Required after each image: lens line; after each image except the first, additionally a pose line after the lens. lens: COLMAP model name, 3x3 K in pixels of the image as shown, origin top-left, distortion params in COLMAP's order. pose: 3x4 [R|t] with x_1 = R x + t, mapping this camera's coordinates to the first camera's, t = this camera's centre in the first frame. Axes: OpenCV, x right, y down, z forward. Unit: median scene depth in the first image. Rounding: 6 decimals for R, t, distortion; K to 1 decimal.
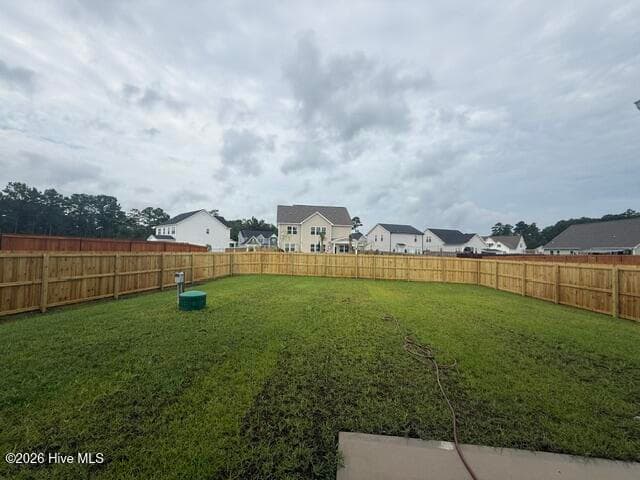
lens RADIAL K [[257.9, 0, 318.4], [0, 257.9, 239.3], [0, 0, 1]] dist [-0.001581, 0.000225]
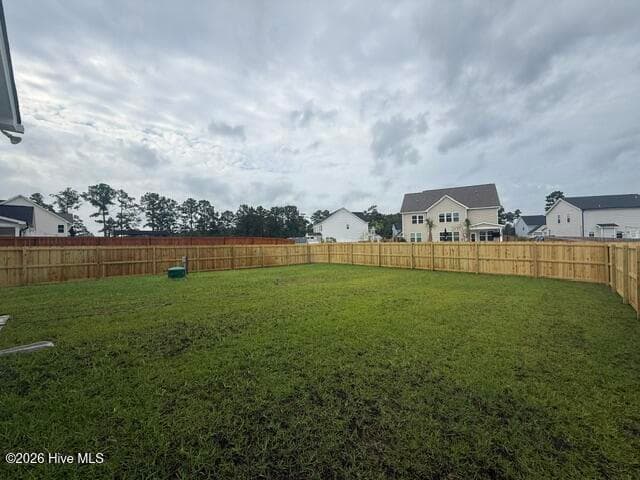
lens RADIAL K [[257.5, 0, 319.7], [0, 257.5, 264.8], [0, 0, 1]] dist [-0.001128, -0.000038]
pose [[0.780765, 0.018226, -0.624559, 0.154065], [0.059847, 0.992797, 0.103787, 0.007835], [0.621952, -0.118411, 0.774051, 0.031942]]
